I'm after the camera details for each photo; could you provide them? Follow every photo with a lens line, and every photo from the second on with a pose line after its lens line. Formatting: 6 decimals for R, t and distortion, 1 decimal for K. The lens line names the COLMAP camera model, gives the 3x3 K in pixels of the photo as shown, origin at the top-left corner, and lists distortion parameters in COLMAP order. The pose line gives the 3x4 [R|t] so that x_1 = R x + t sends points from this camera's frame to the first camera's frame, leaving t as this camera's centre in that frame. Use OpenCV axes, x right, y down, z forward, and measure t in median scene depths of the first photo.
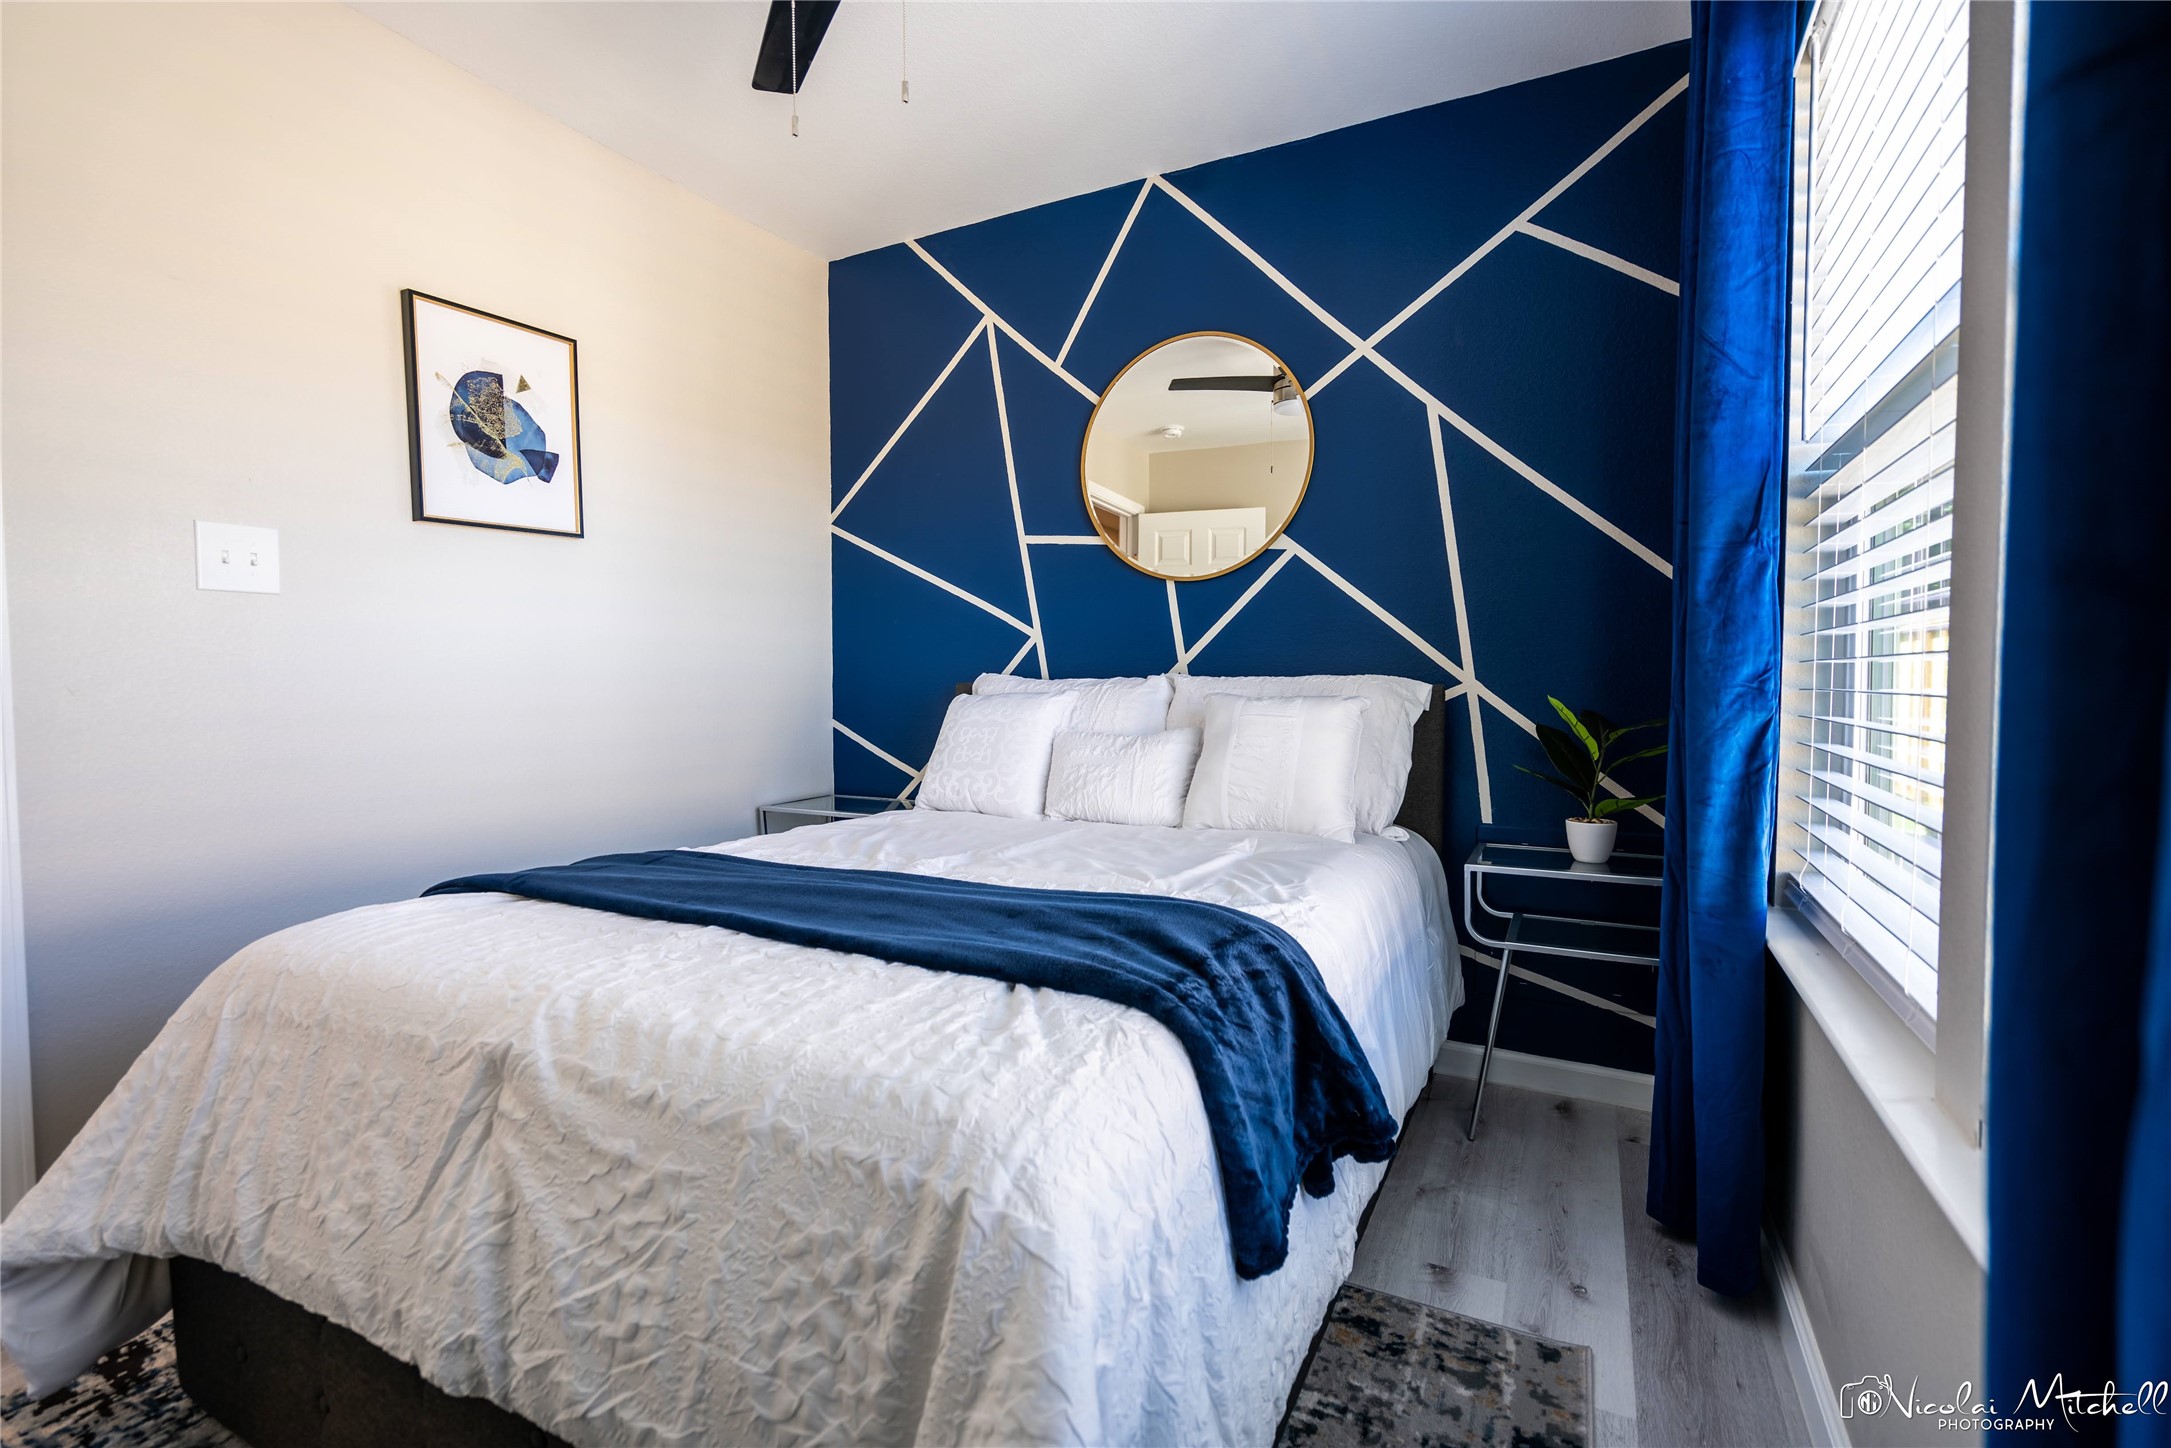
lens RADIAL K [[974.5, 0, 1076.8], [0, 974.5, 718.9], [0, 0, 1]] dist [-0.009826, 0.005120]
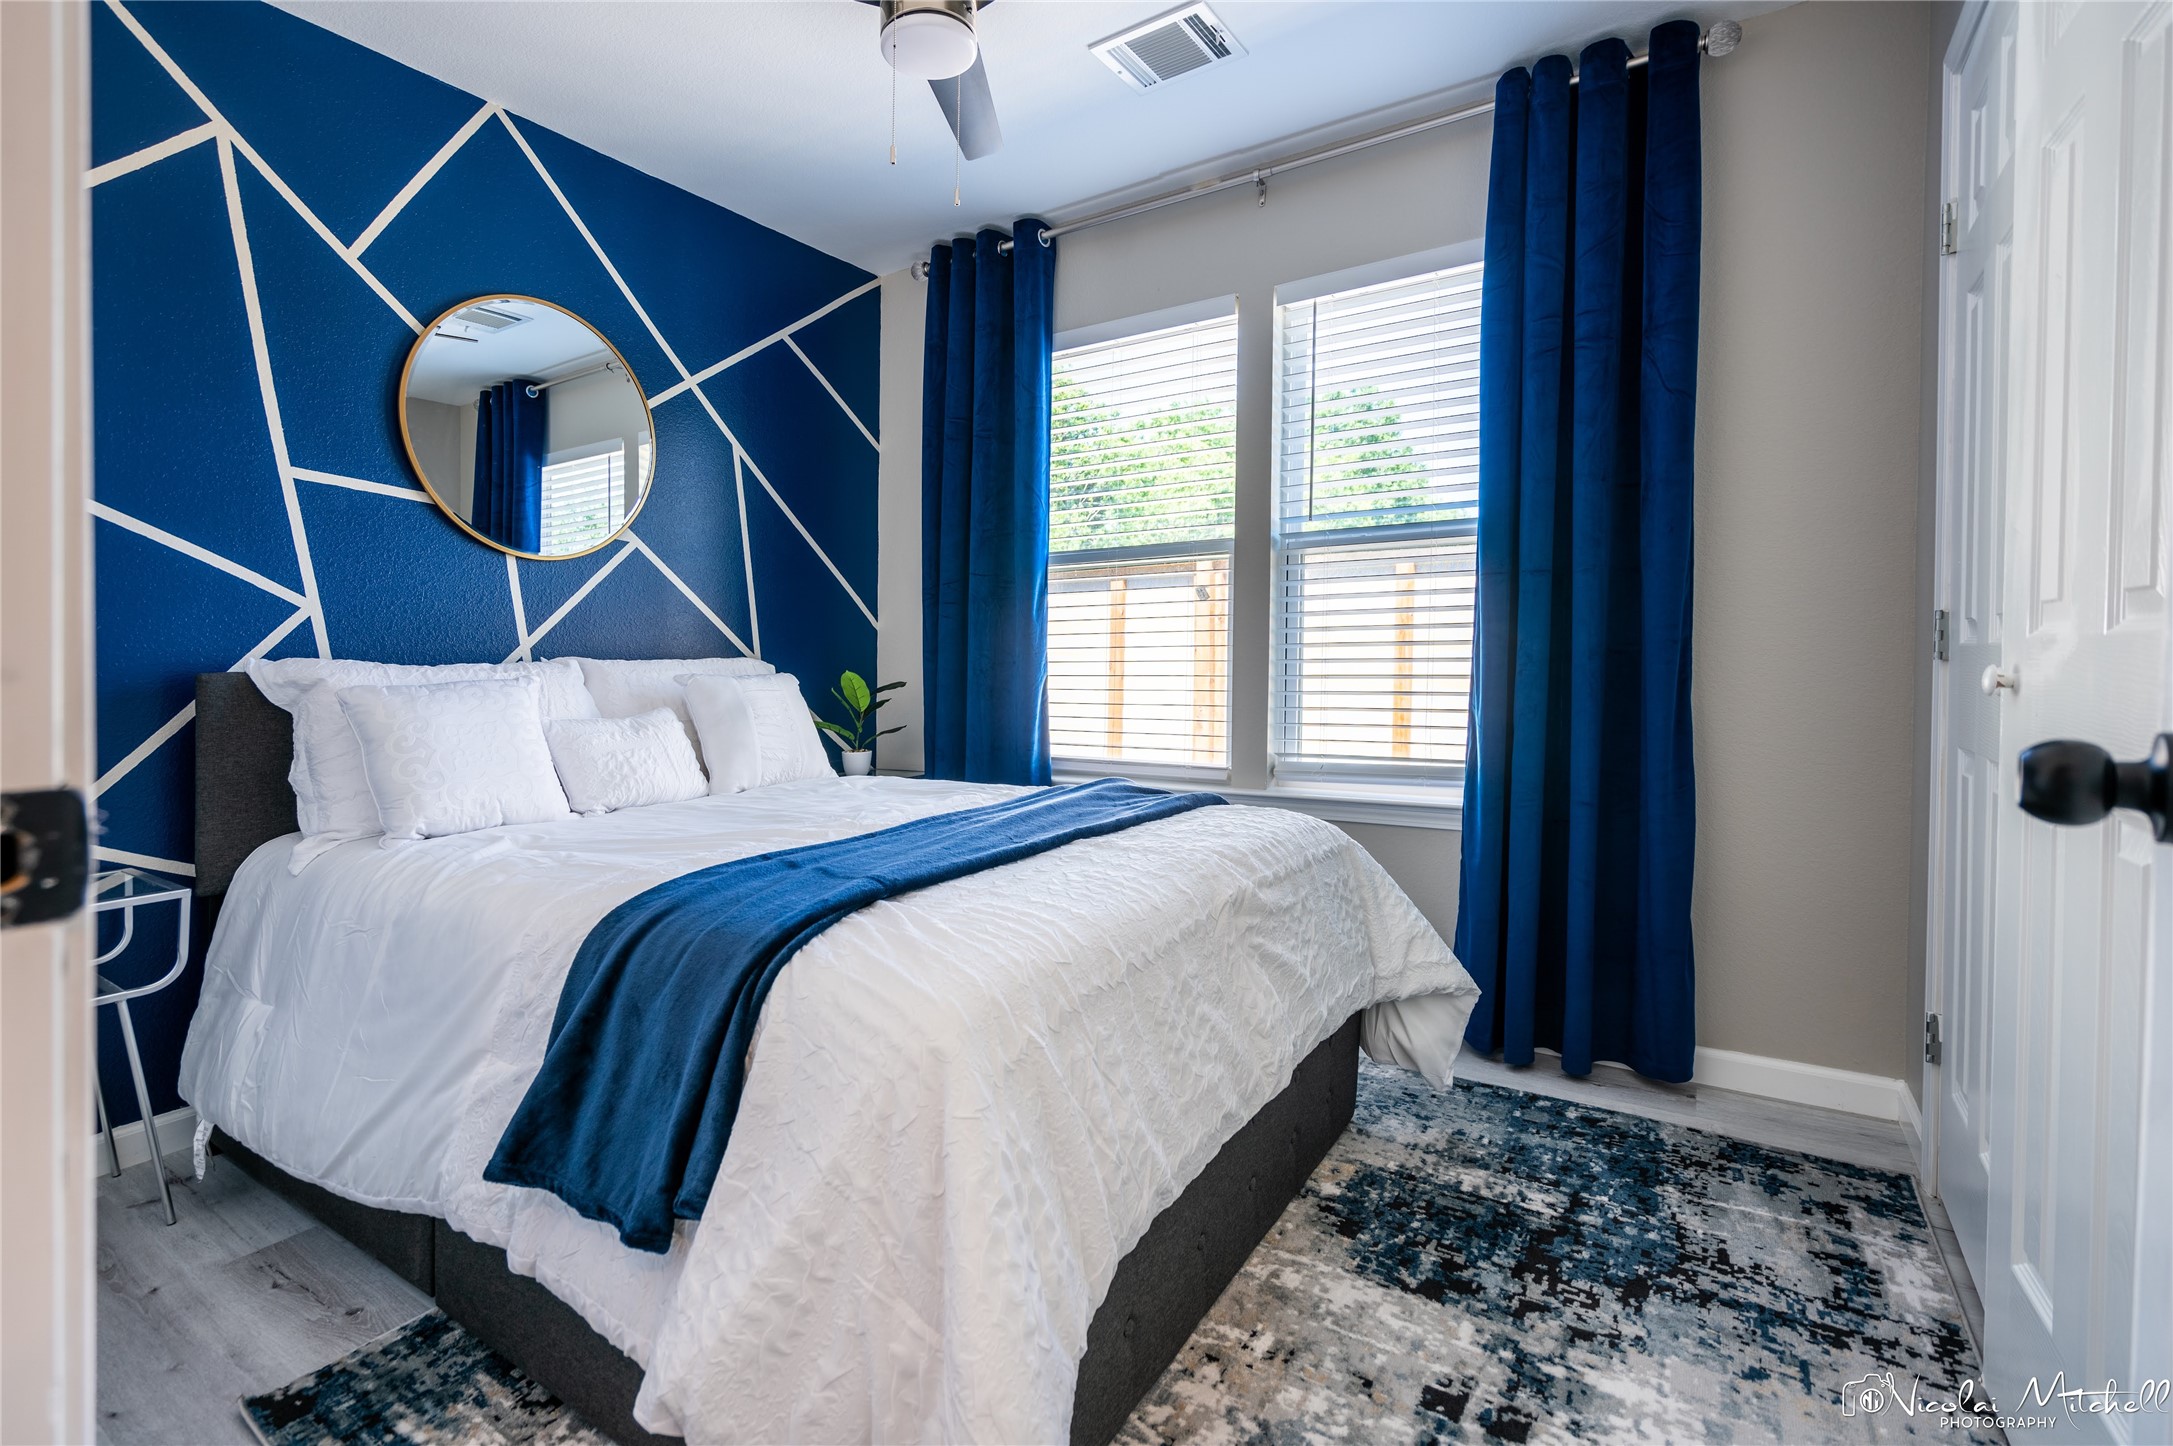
lens RADIAL K [[975.4, 0, 1077.8], [0, 975.4, 717.9], [0, 0, 1]] dist [-0.009826, 0.005120]
pose [[0.095598, -0.062784, 0.993438, -0.772604], [0.053617, 0.996885, 0.057842, -0.014921], [-0.993975, 0.047736, 0.098666, 0.388566]]
